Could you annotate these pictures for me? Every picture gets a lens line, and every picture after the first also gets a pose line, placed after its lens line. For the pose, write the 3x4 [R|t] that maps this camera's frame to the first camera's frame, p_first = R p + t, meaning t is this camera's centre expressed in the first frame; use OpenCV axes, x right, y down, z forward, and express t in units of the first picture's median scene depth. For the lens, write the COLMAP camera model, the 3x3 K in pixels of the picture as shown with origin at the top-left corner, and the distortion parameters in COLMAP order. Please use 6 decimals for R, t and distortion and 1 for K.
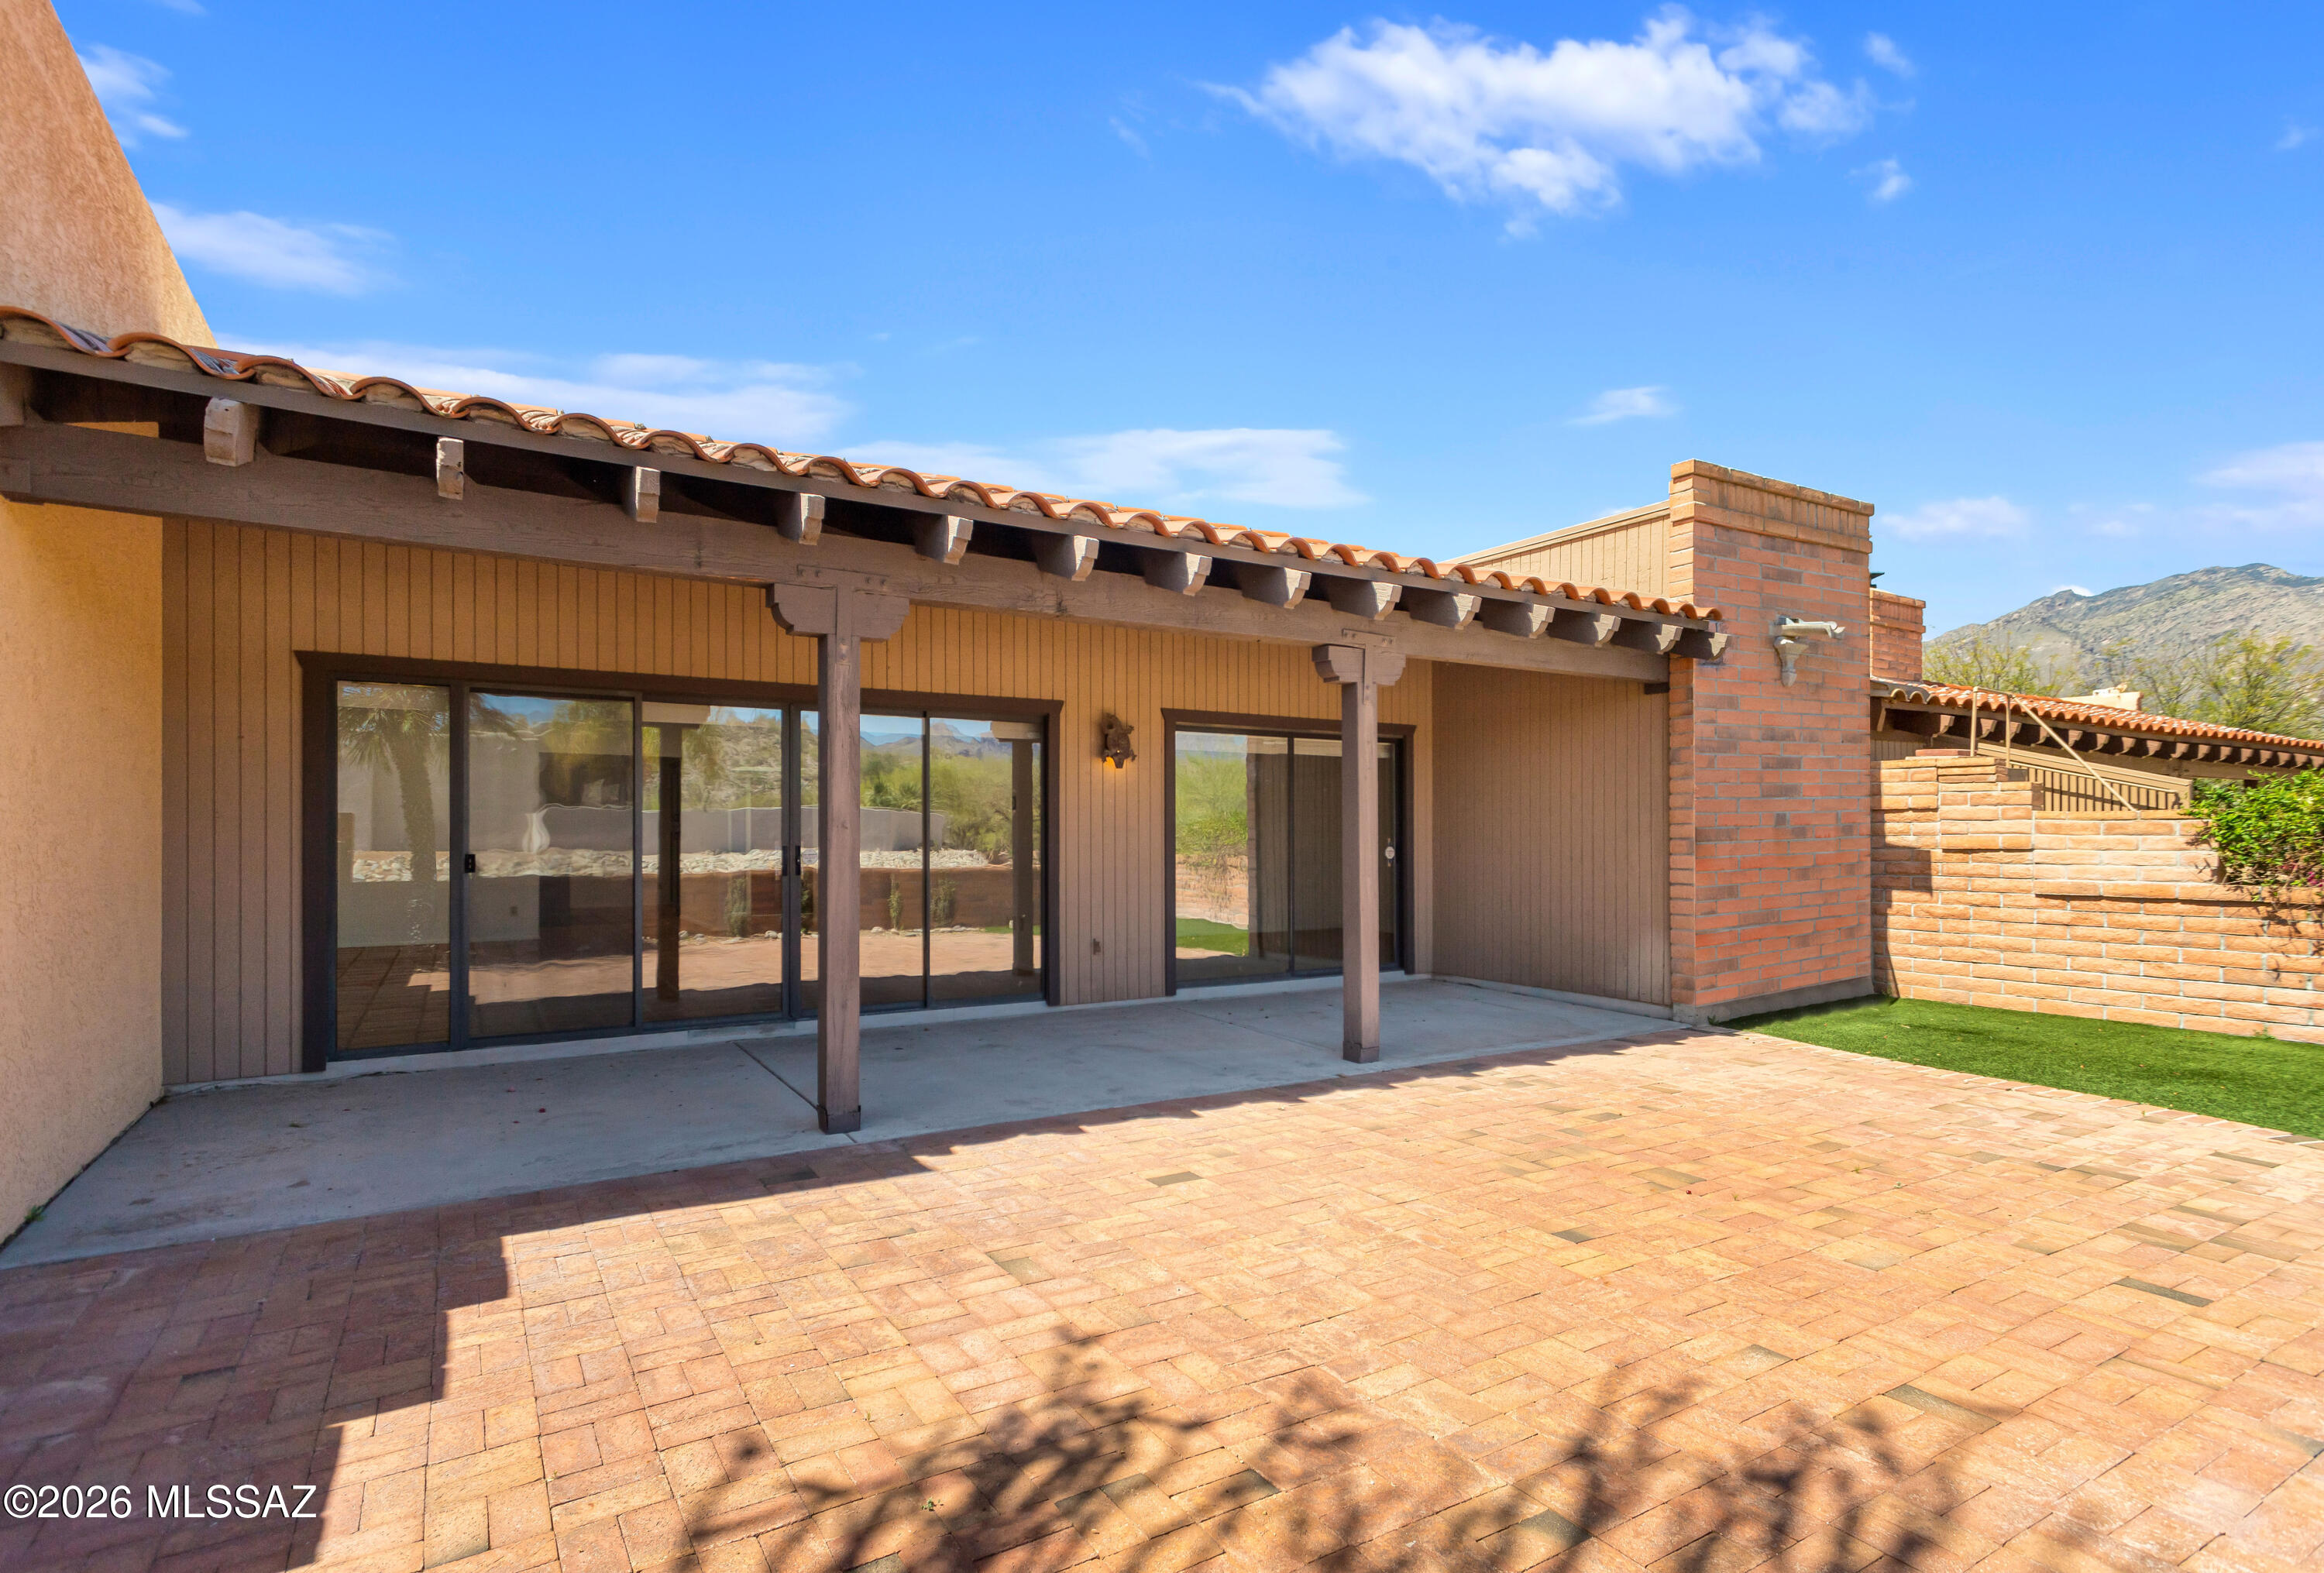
lens RADIAL K [[1156.9, 0, 1185.9], [0, 1156.9, 831.7], [0, 0, 1]] dist [0.008760, 0.000373]
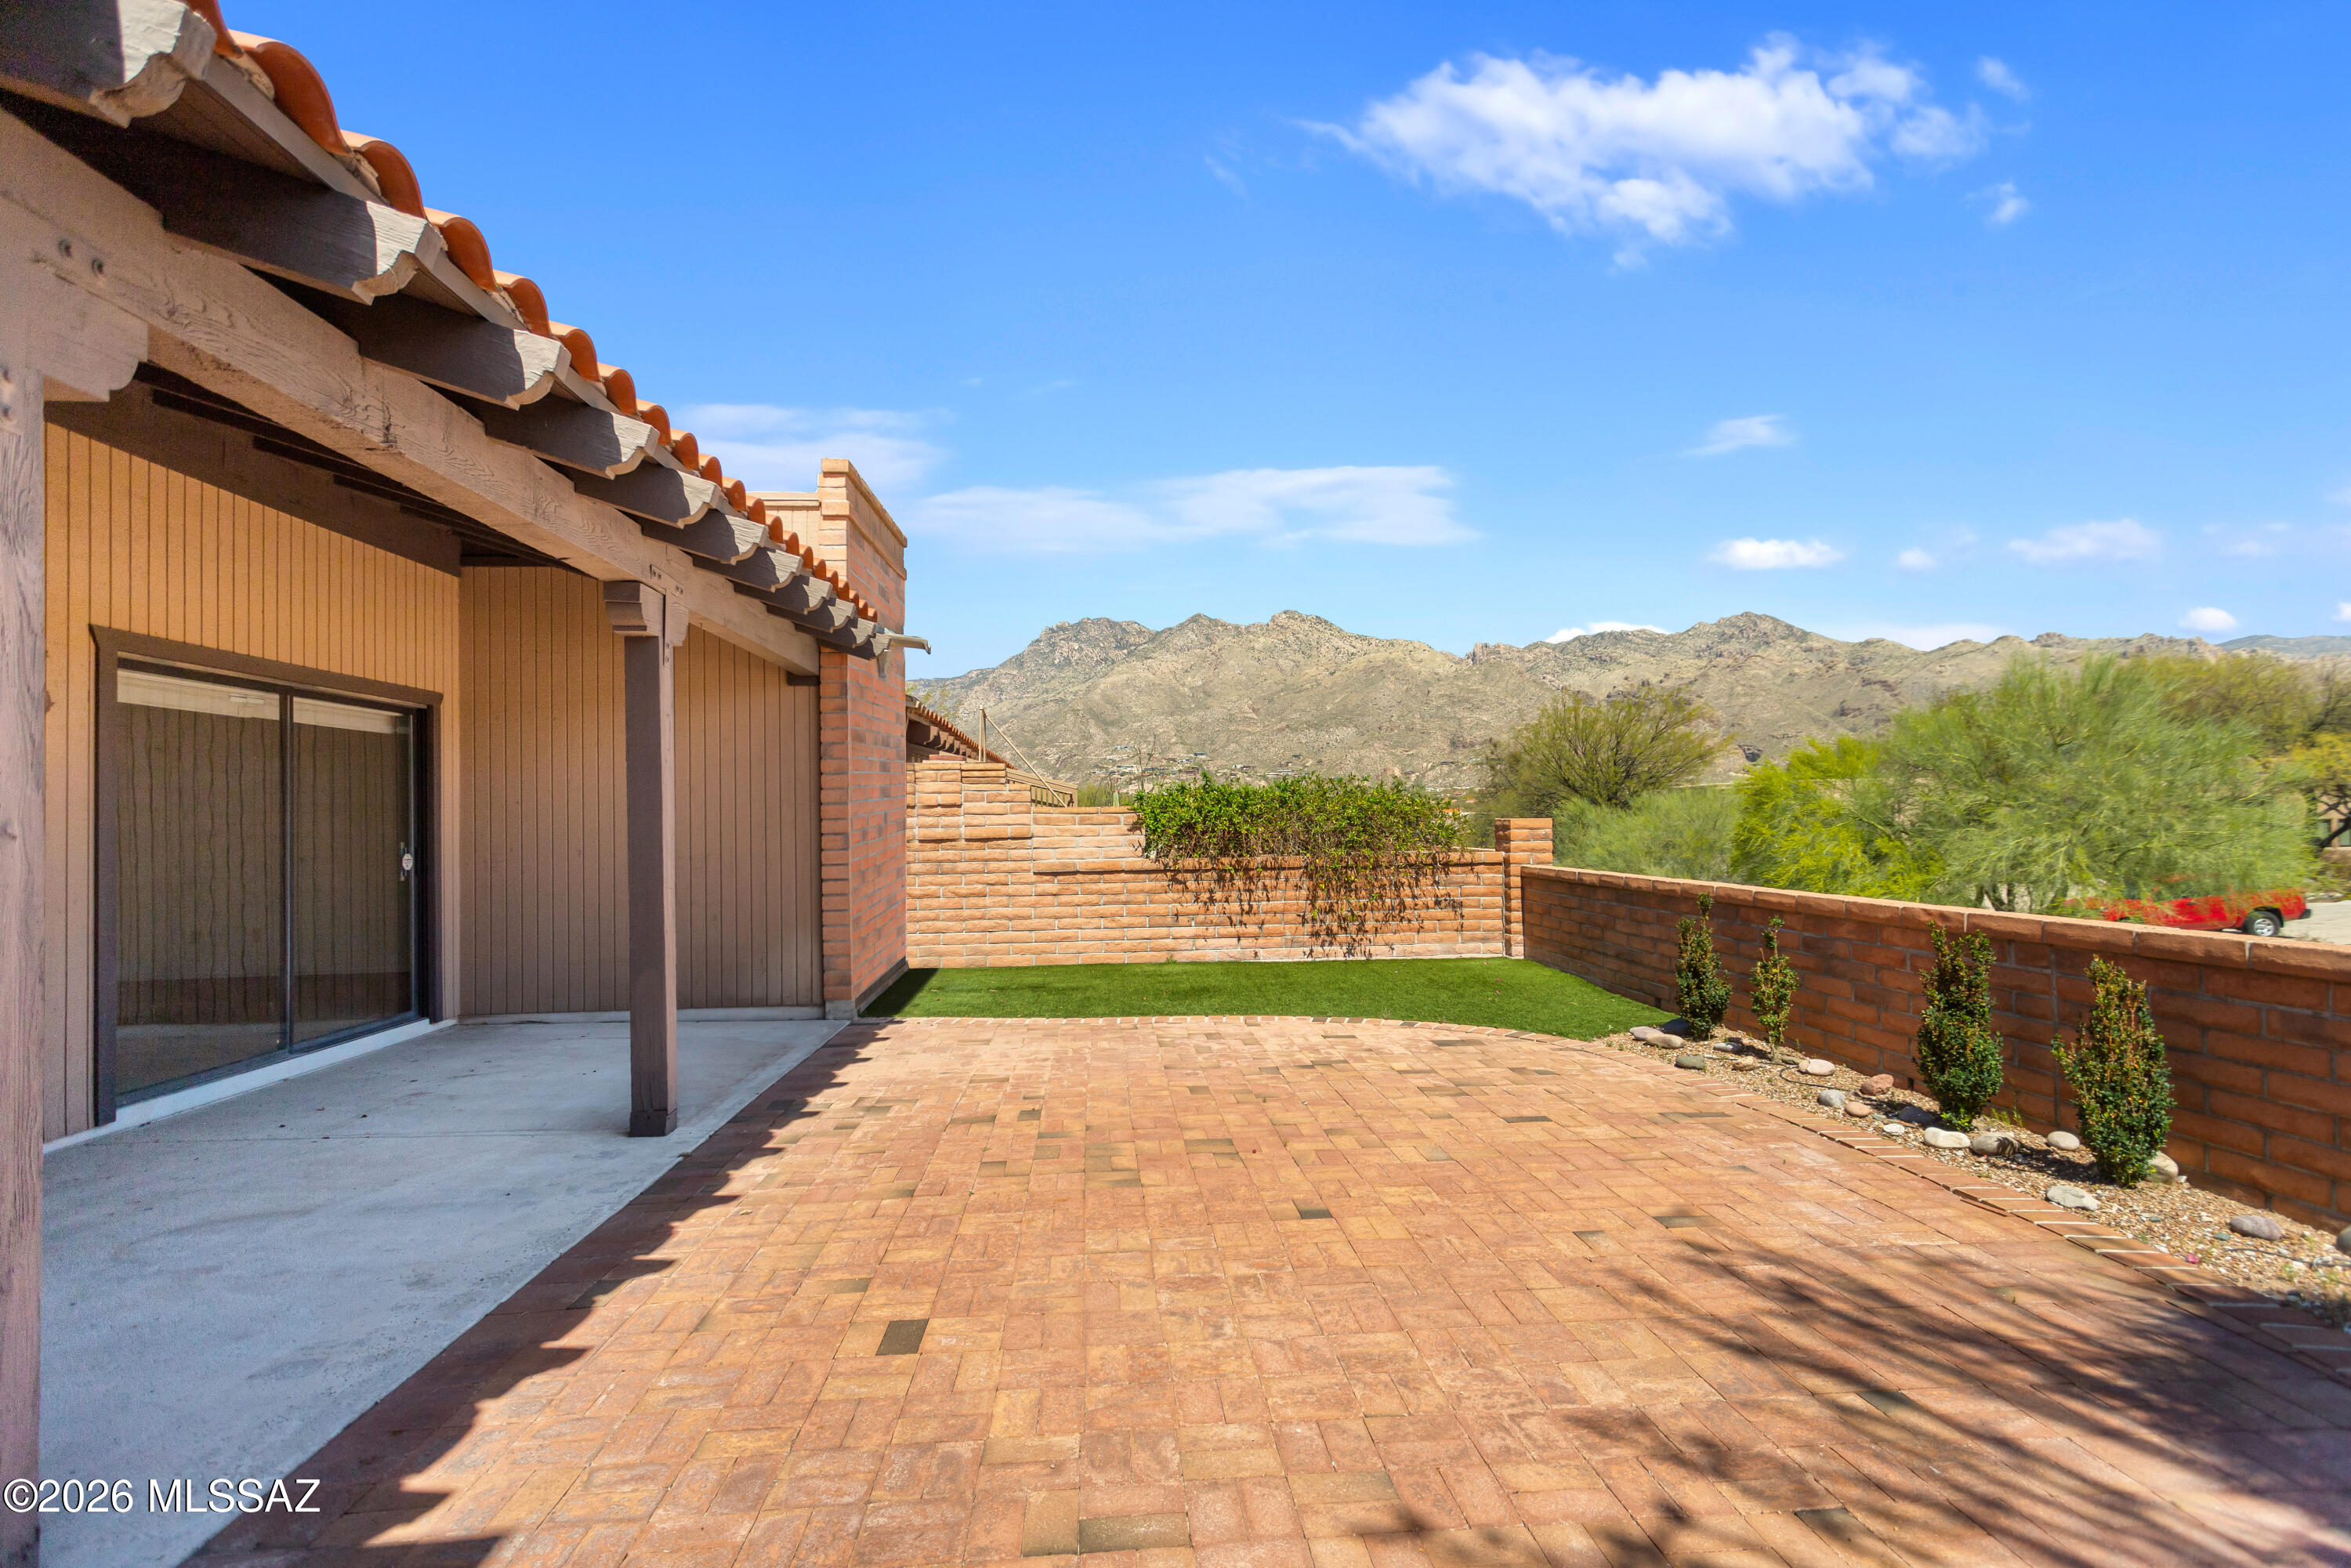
lens RADIAL K [[1118.9, 0, 1175.5], [0, 1118.9, 784.0], [0, 0, 1]] dist [0.002963, 0.001051]
pose [[0.471944, 0.021475, 0.881367, -0.317398], [0.014525, 0.999378, -0.032128, -0.001613], [-0.881509, 0.027965, 0.471339, 0.326692]]
